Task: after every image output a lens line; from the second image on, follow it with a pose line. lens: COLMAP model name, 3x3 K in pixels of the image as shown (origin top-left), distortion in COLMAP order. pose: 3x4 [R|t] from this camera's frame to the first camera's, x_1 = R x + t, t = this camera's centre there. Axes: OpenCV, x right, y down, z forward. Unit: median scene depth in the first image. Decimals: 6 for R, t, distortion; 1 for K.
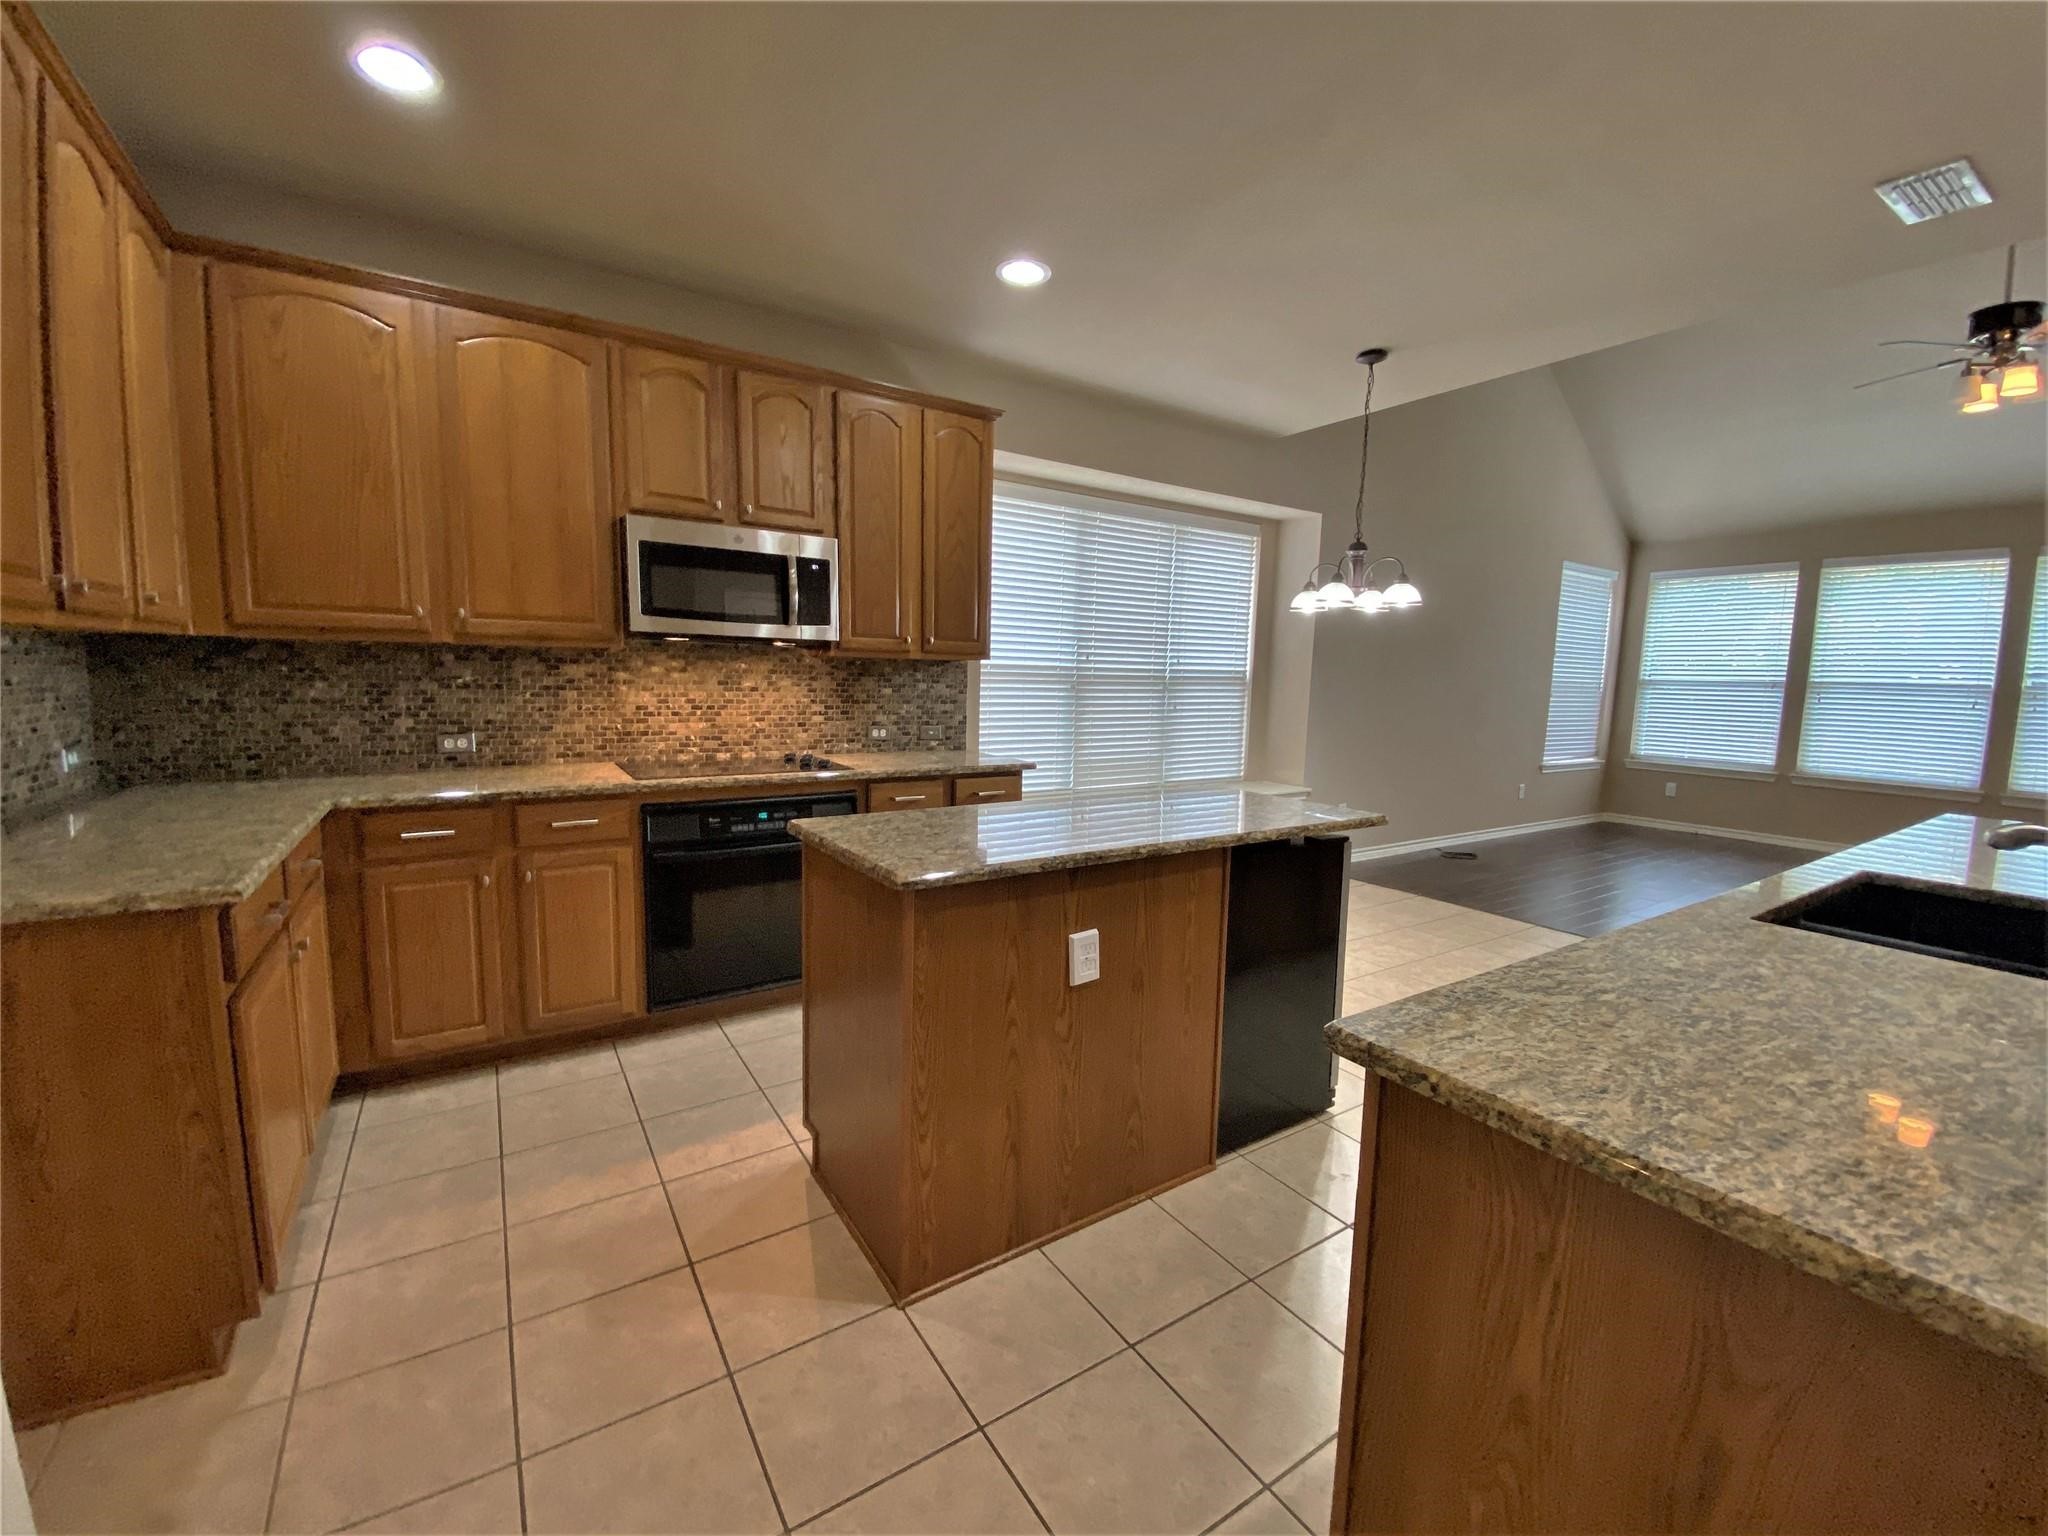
lens RADIAL K [[825.6, 0, 1024.6], [0, 825.6, 765.3], [0, 0, 1]] dist [0.006095, -0.010083]
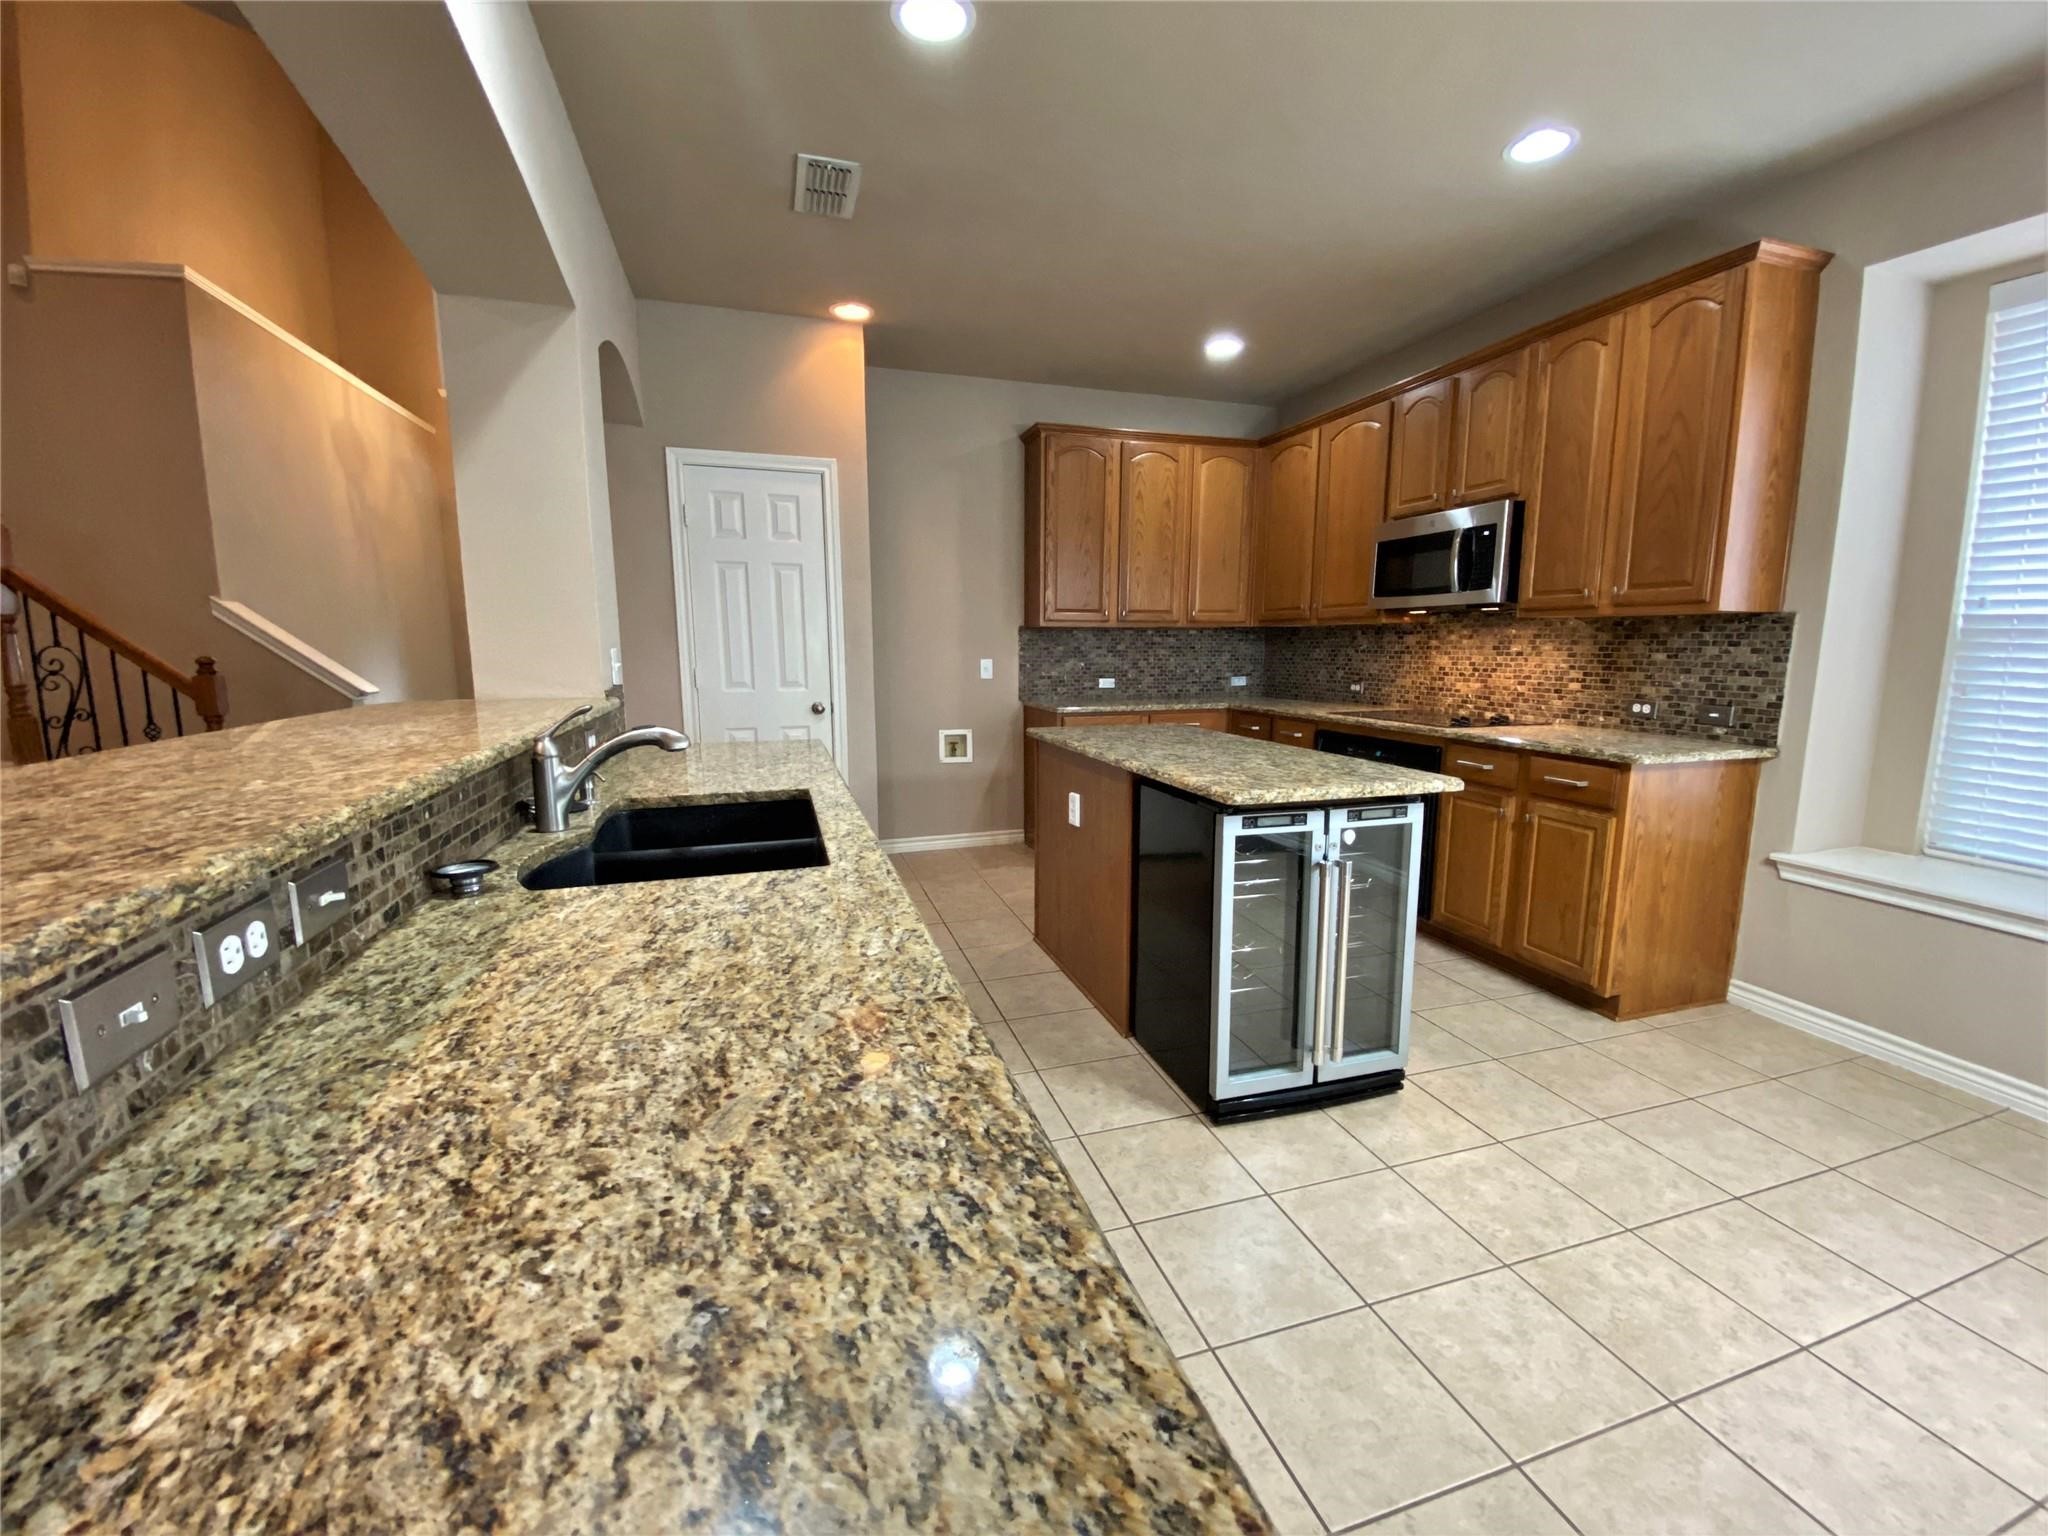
lens RADIAL K [[825.6, 0, 1025.1], [0, 825.6, 773.9], [0, 0, 1]] dist [0.006095, -0.010083]
pose [[-0.277132, 0.128801, -0.952160, 0.765271], [-0.111349, 0.979992, 0.164975, -0.041276], [0.954358, 0.151742, -0.257245, 0.620603]]
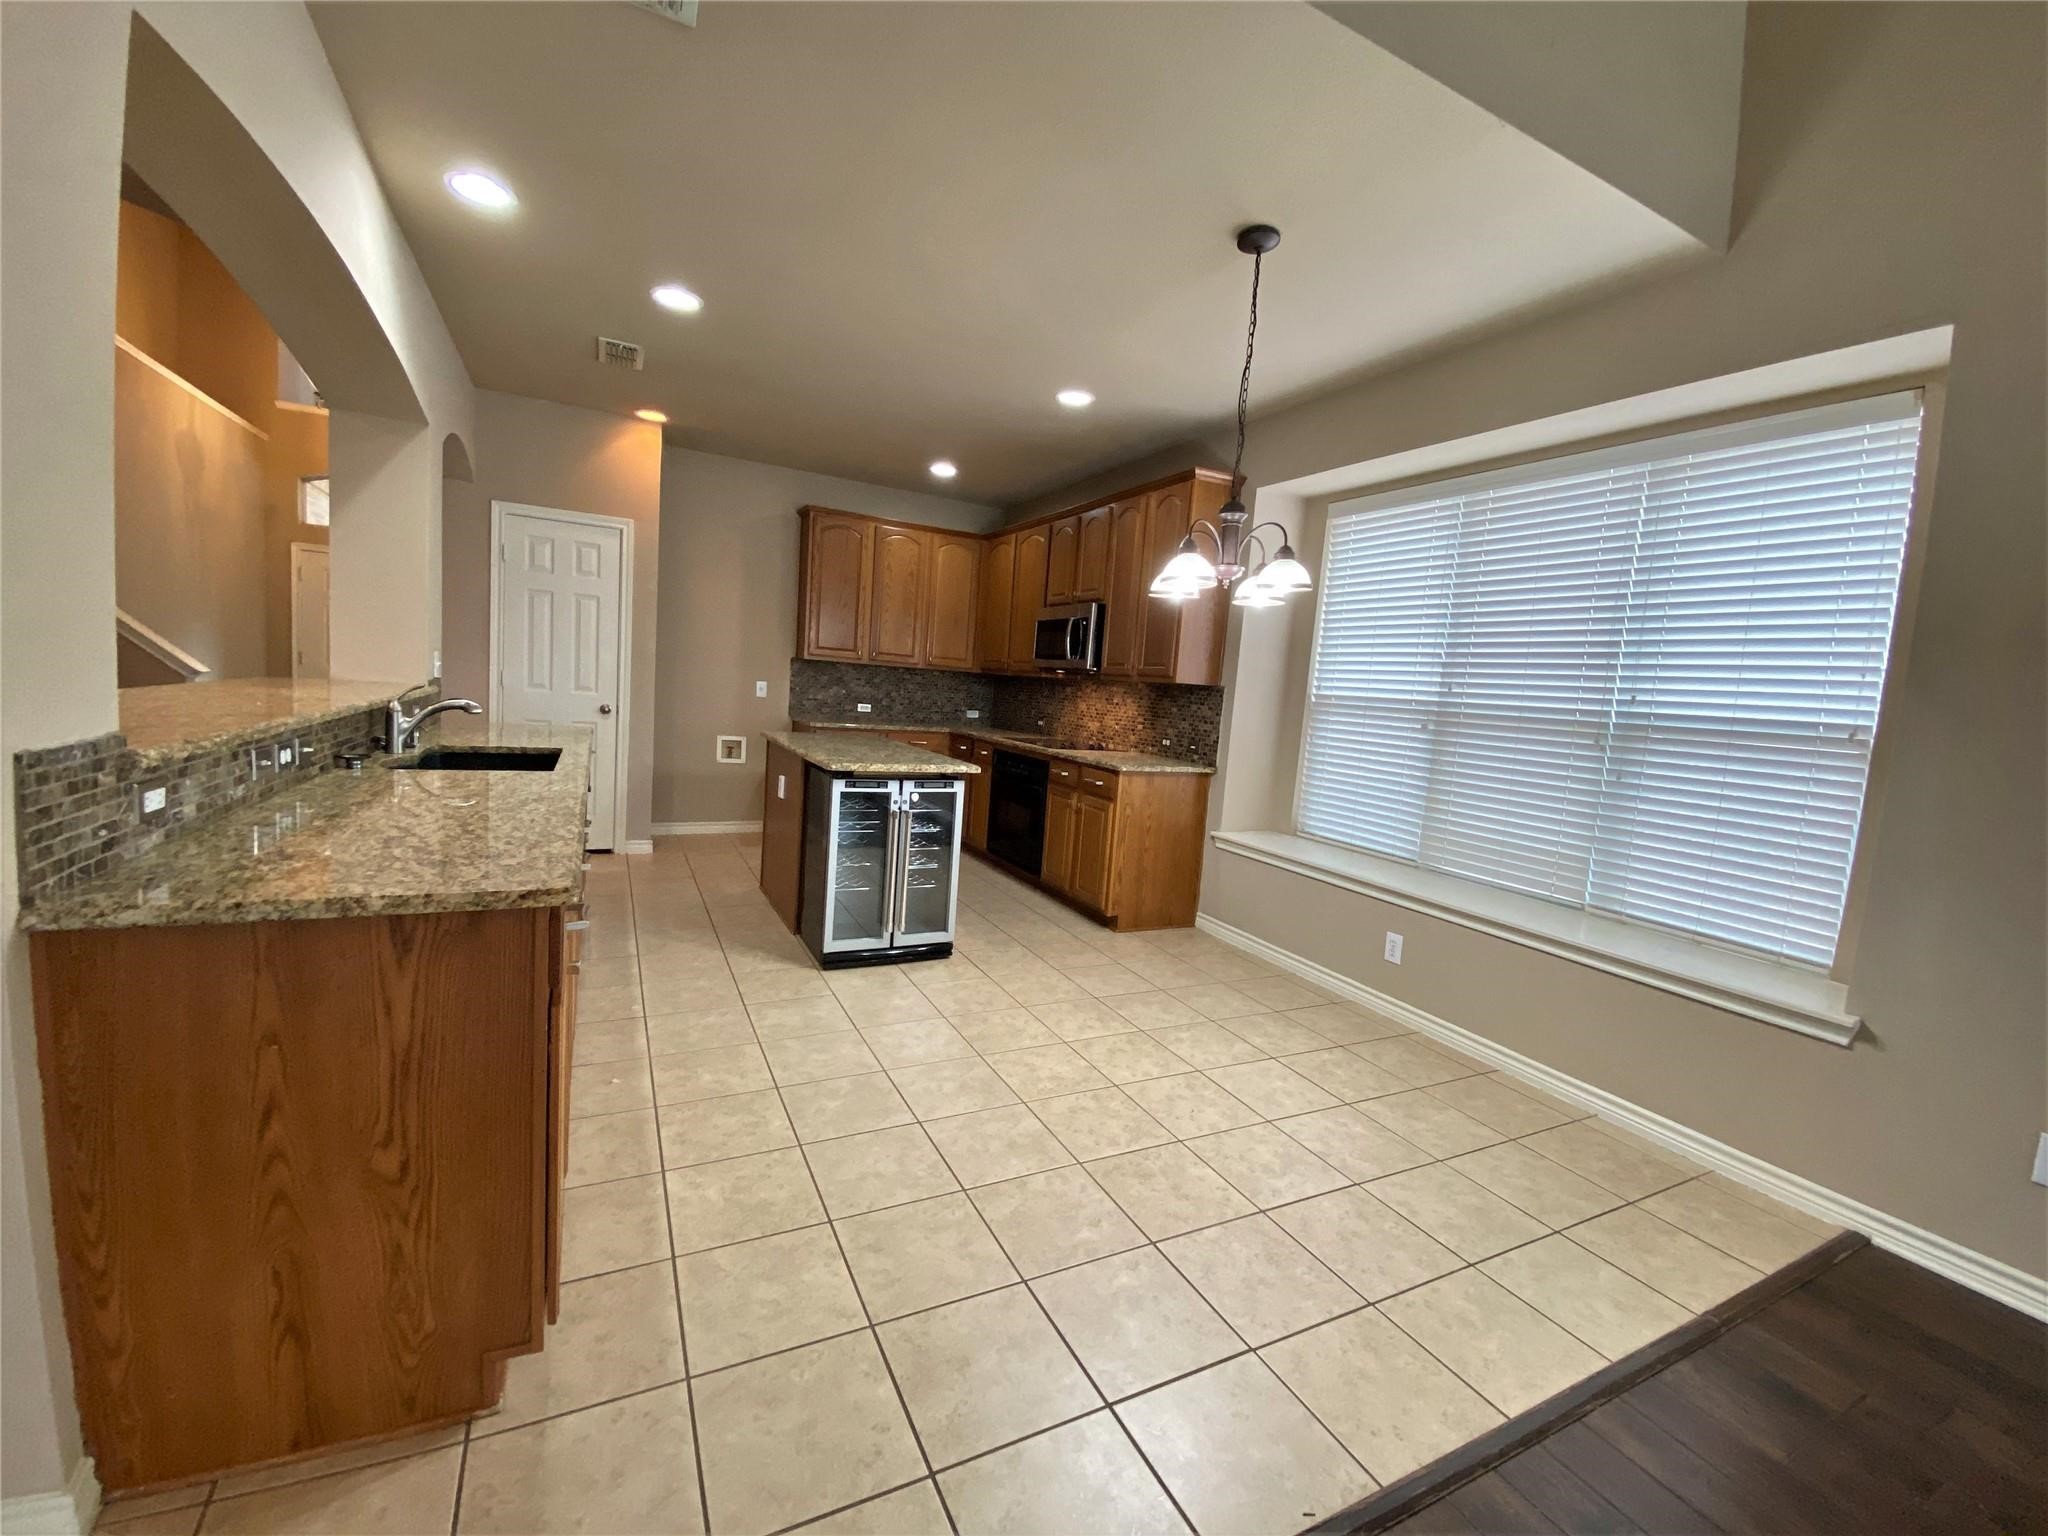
lens RADIAL K [[825.6, 0, 1031.1], [0, 825.6, 777.0], [0, 0, 1]] dist [0.006095, -0.010083]
pose [[-0.106049, 0.078887, -0.991227, 1.091103], [-0.184713, 0.977935, 0.097591, -0.070602], [0.977054, 0.193442, -0.089137, 0.897516]]
